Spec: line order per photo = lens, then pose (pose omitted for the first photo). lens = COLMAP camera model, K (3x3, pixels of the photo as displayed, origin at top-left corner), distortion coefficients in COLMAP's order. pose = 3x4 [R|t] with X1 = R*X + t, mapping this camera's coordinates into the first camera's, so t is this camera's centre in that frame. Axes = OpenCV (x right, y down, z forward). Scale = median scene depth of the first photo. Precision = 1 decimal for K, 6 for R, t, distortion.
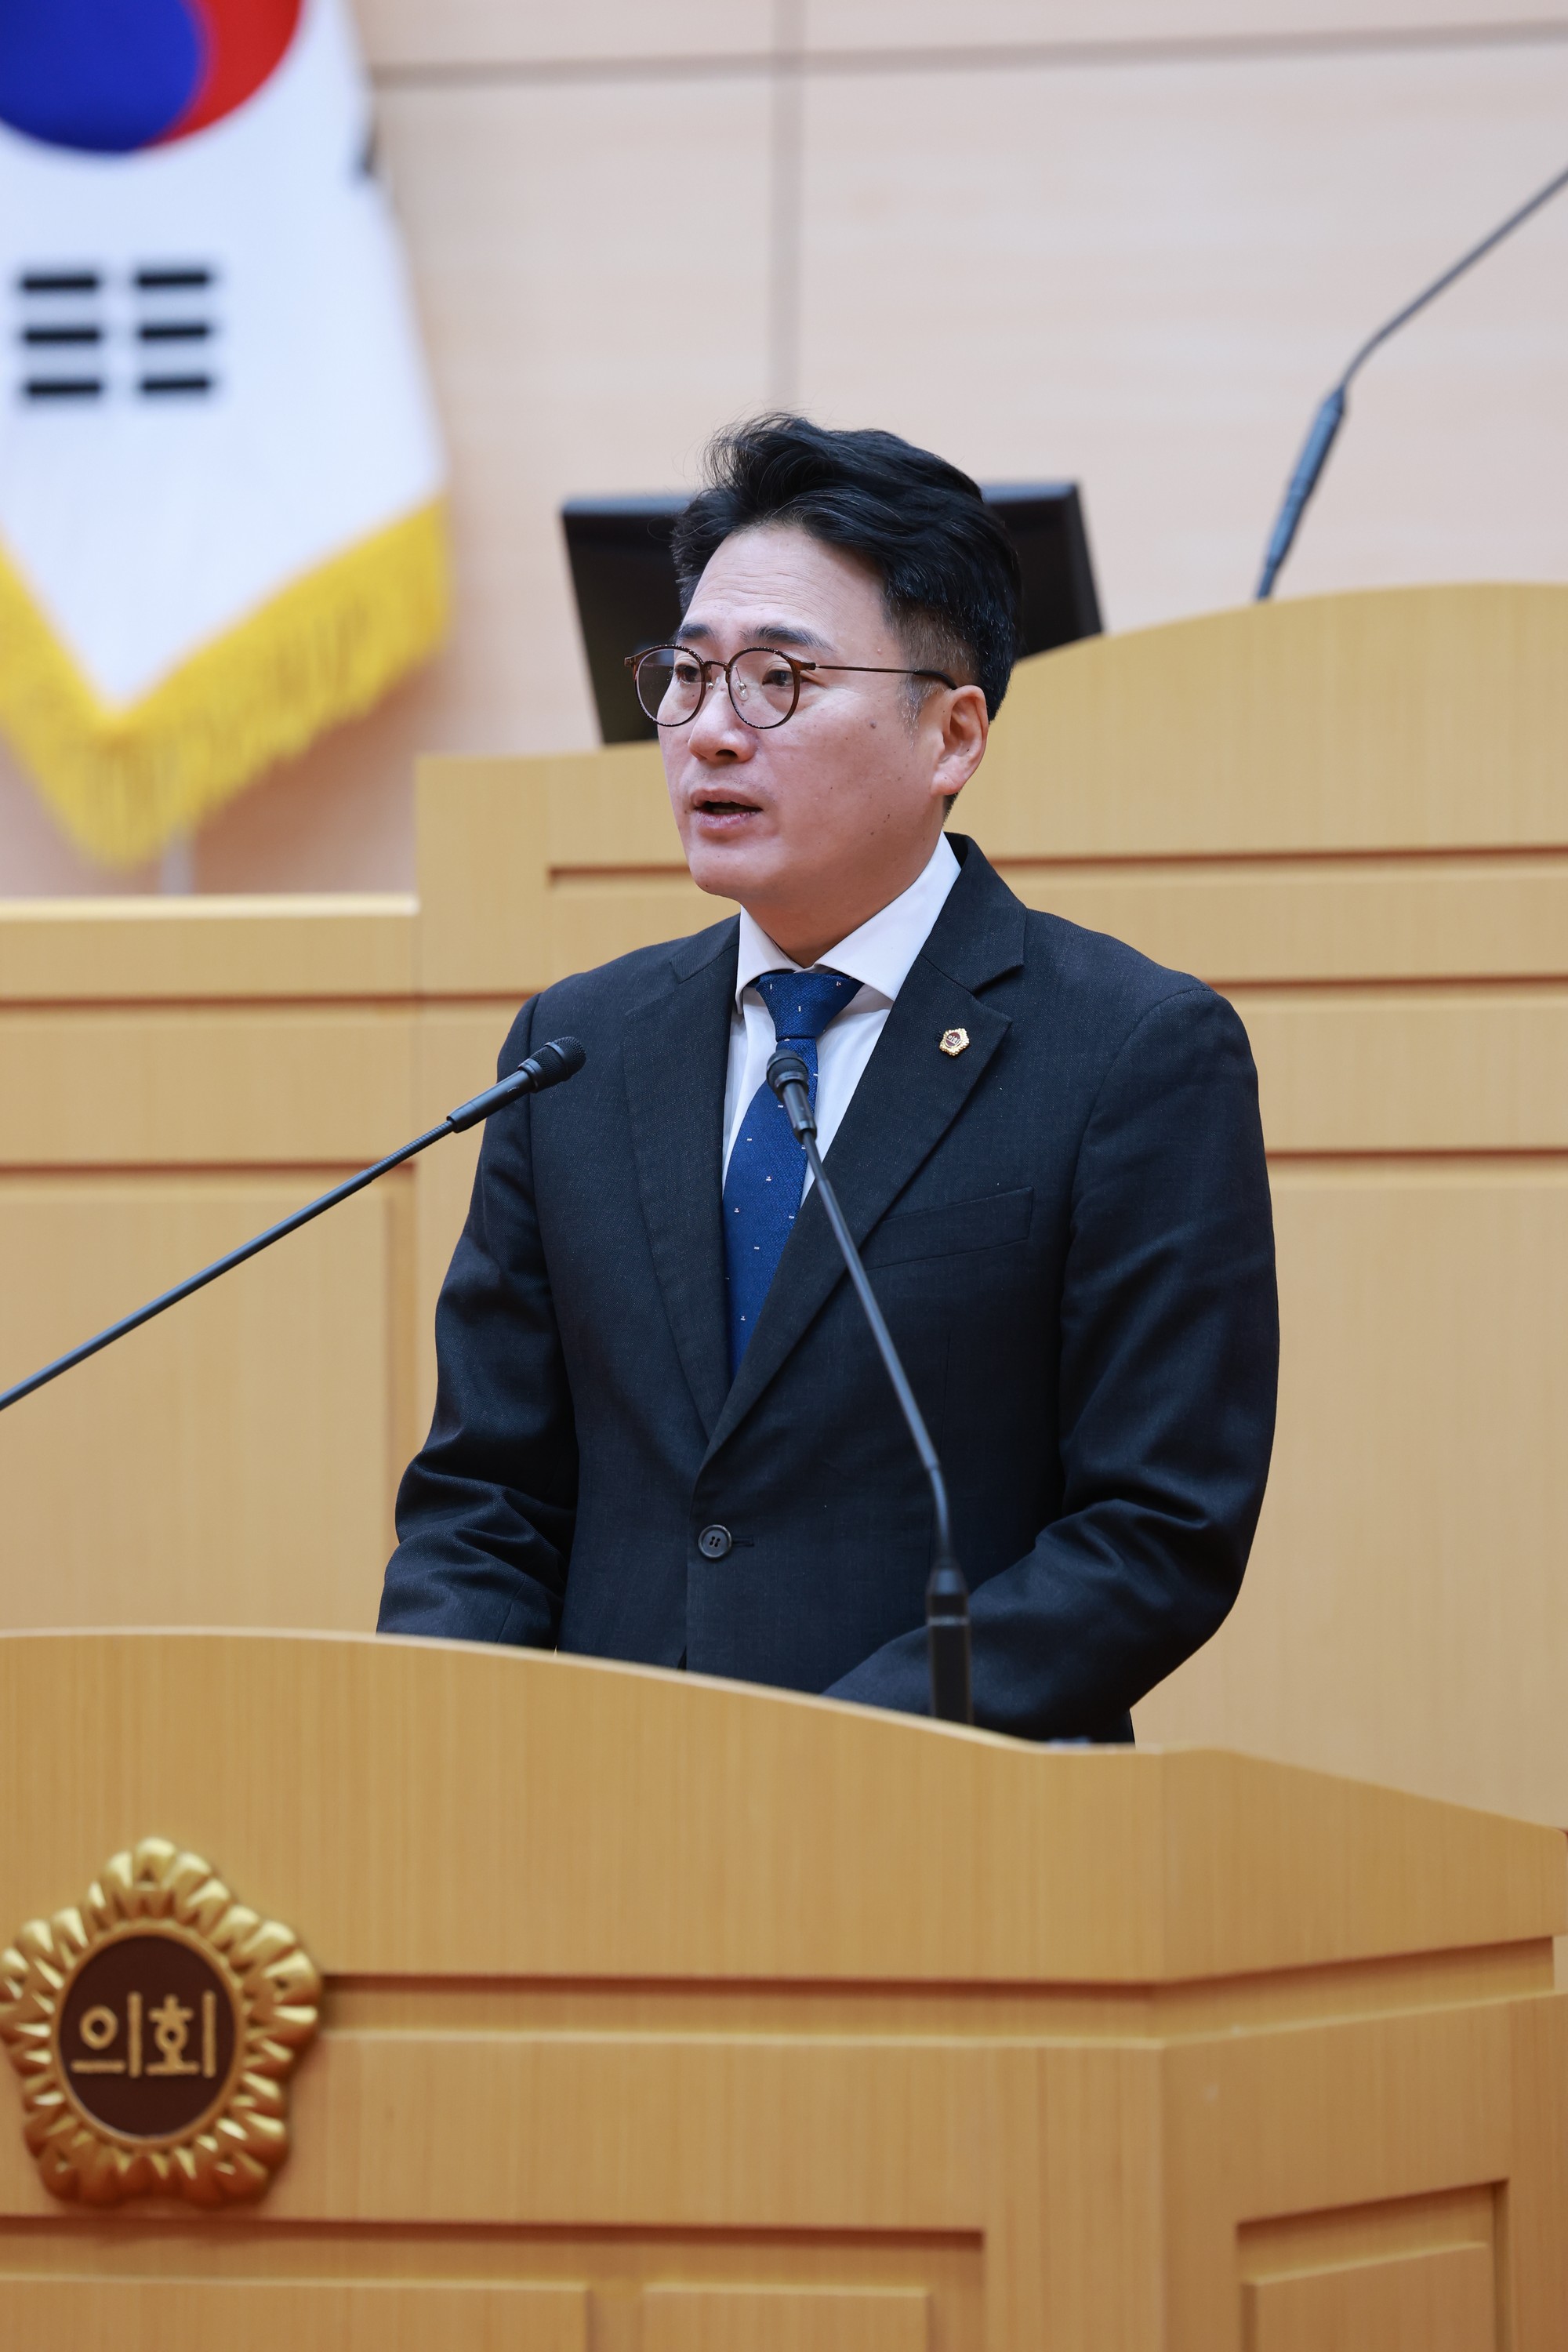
lens RADIAL K [[12438.3, 0, 798.2], [0, 12438.3, 1166.9], [0, 0, 1]] dist [1.213611, 30.720163]
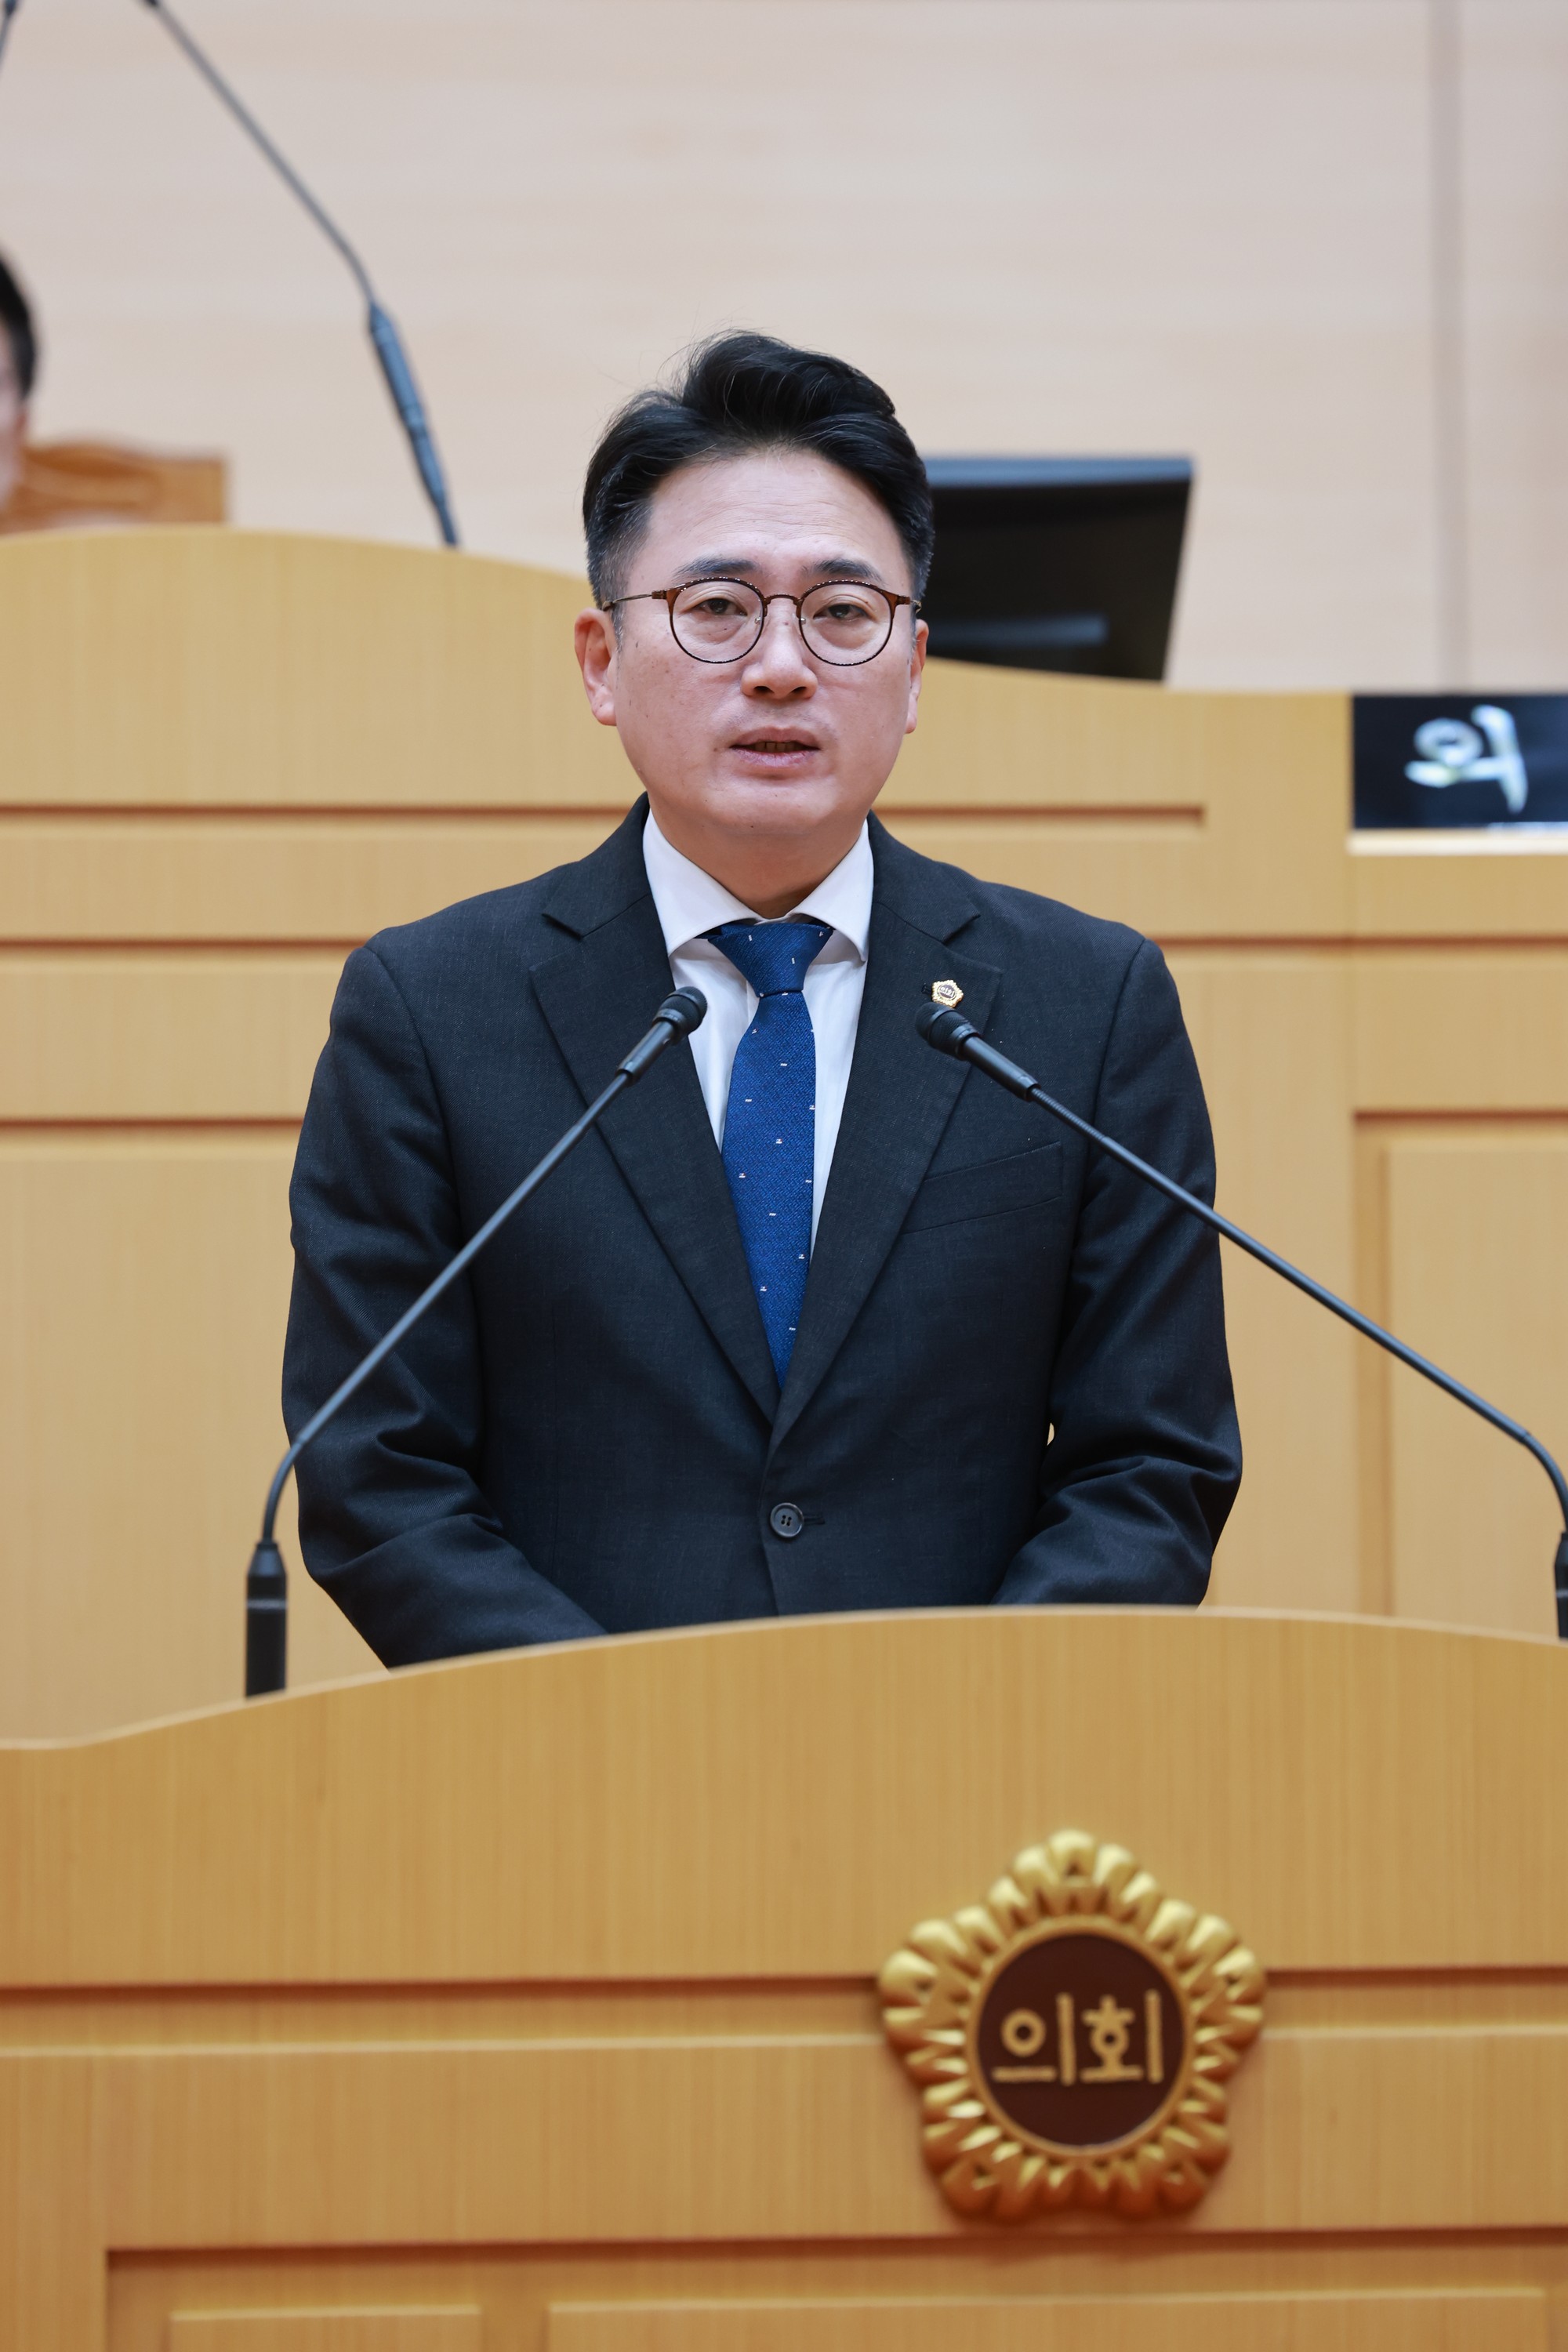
lens RADIAL K [[12438.3, 0, 798.2], [0, 12438.3, 1166.9], [0, 0, 1]] dist [1.213611, 30.720163]
pose [[0.816149, 0.003419, 0.577831, -0.611279], [-0.002278, 0.999994, -0.002699, 0.006366], [-0.577836, 0.000886, 0.816152, 0.247289]]
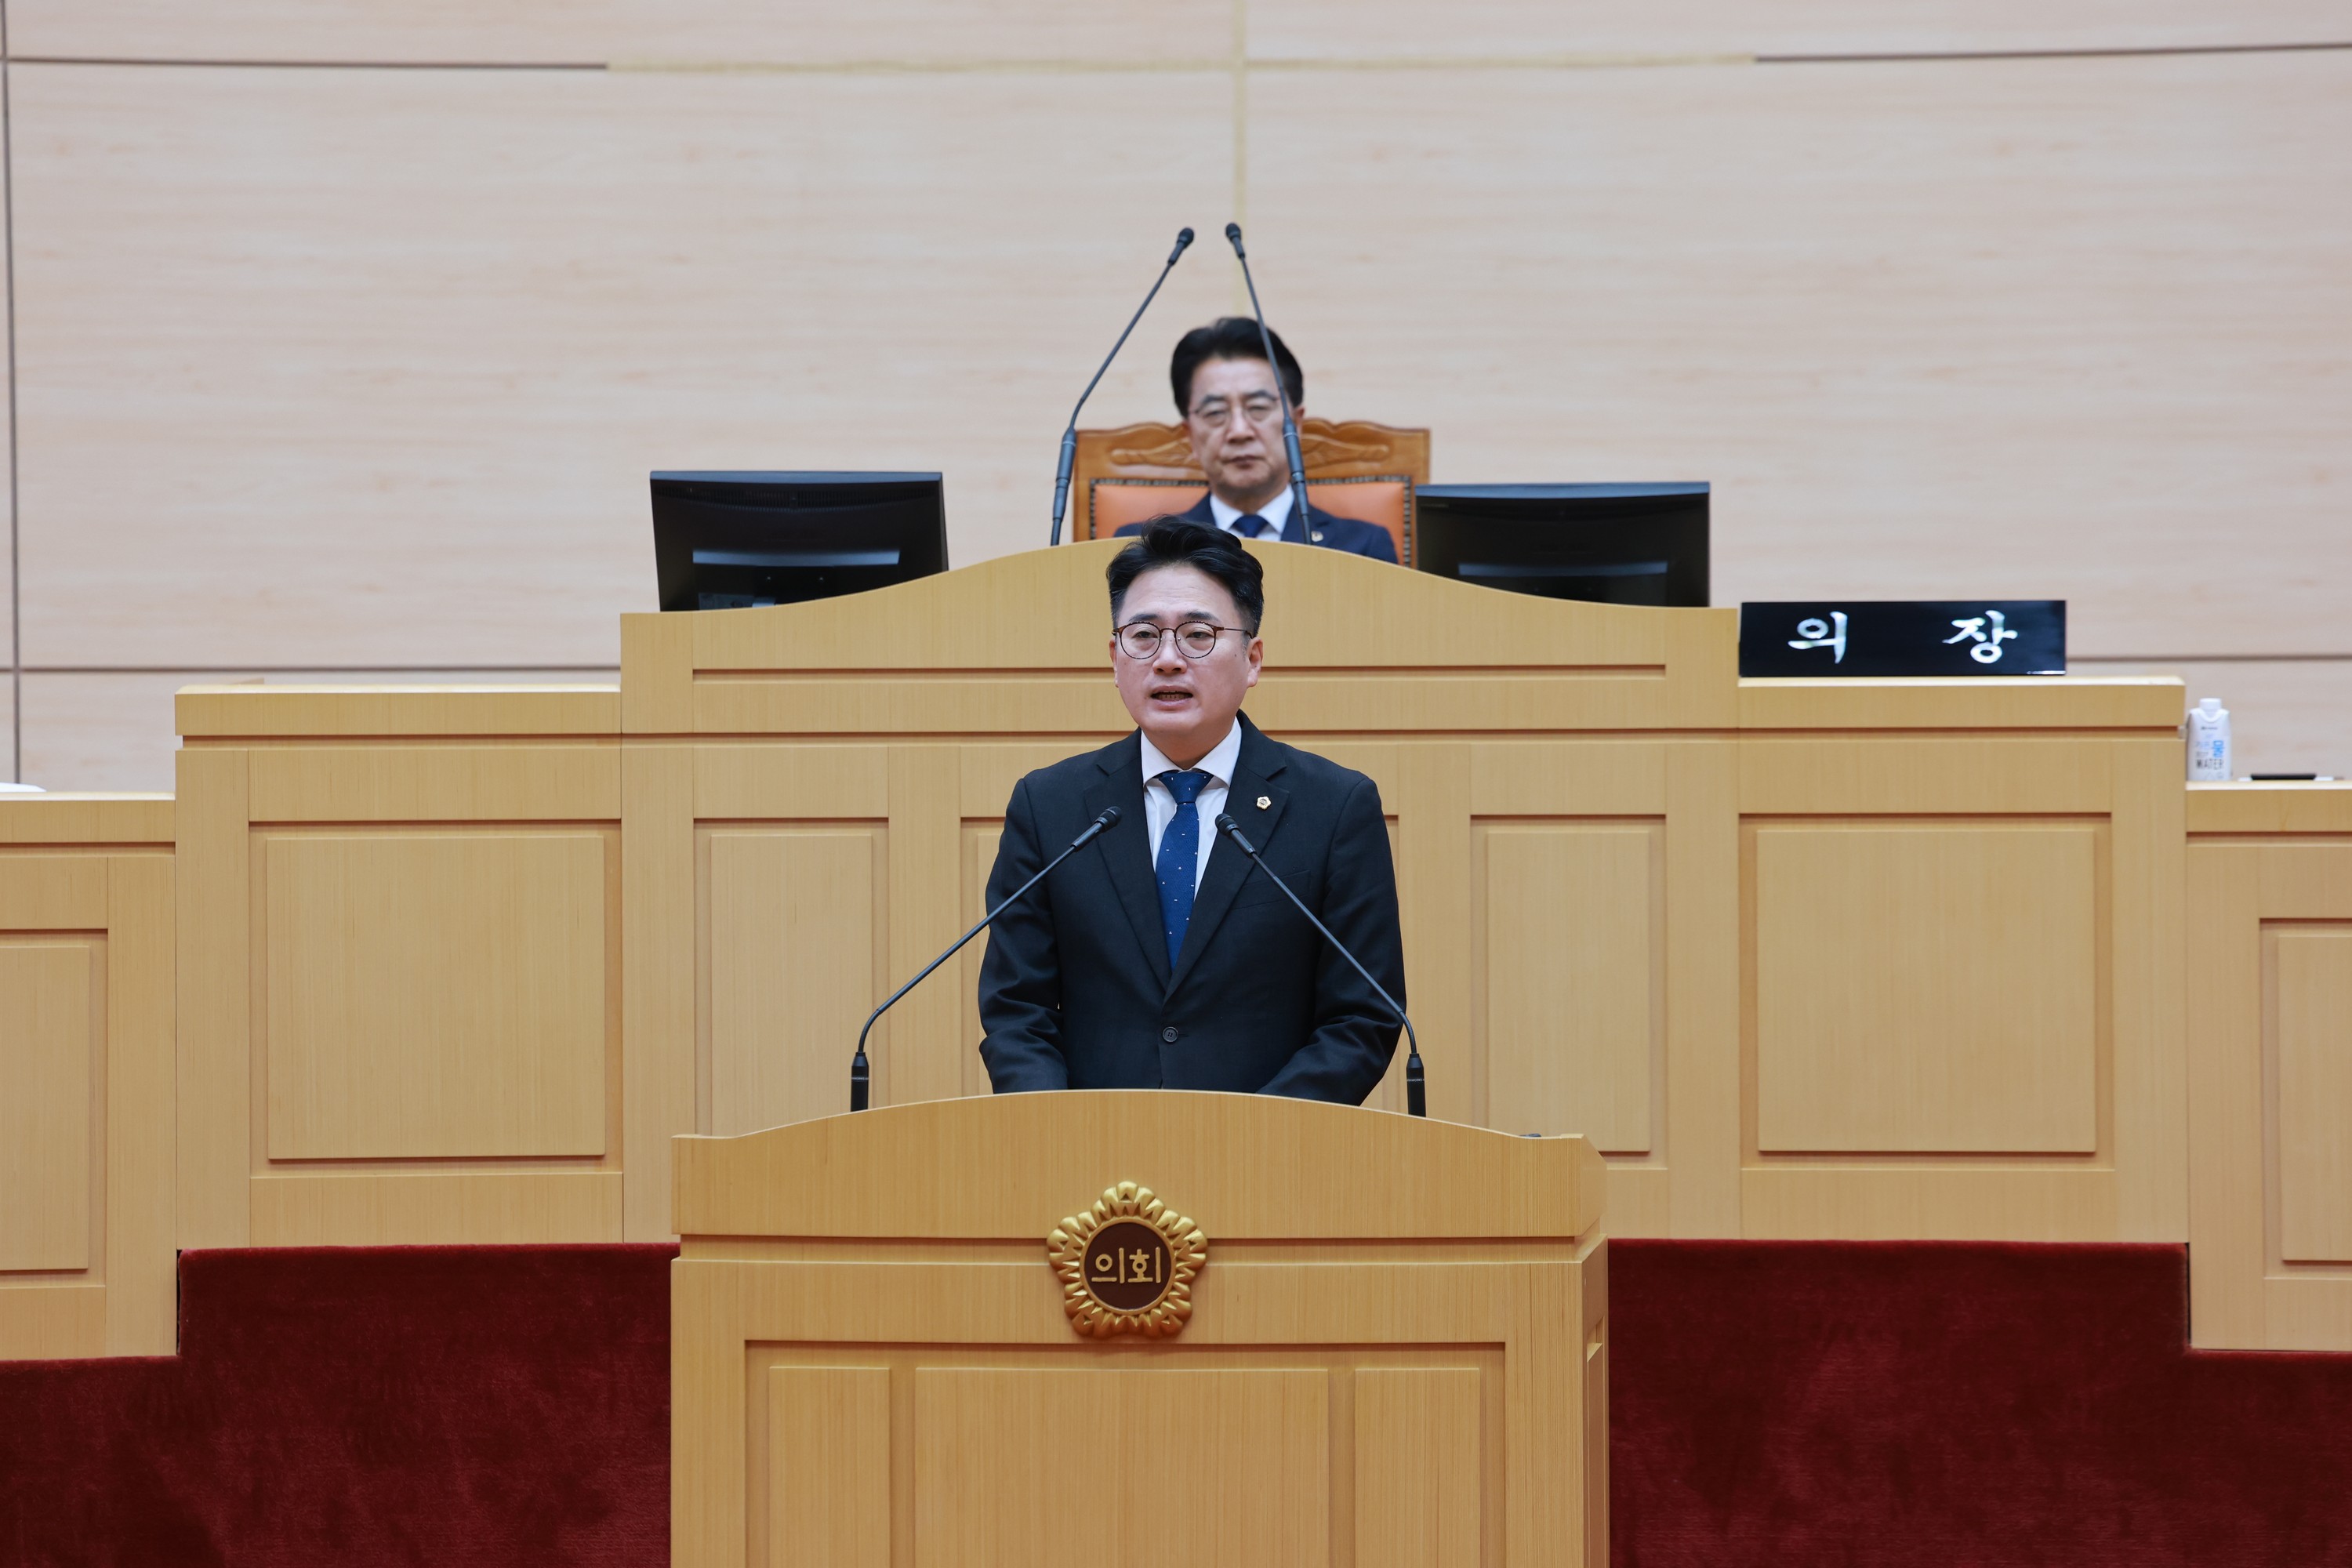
lens RADIAL K [[11364.1, 0, 1177.8], [0, 11364.1, 782.9], [0, 0, 1]] dist [0.888941, 25.861709]
pose [[0.940971, -0.007085, 0.338414, -0.746117], [-0.003691, 0.999507, 0.031186, -0.083890], [-0.338468, -0.030594, 0.940480, -0.954954]]
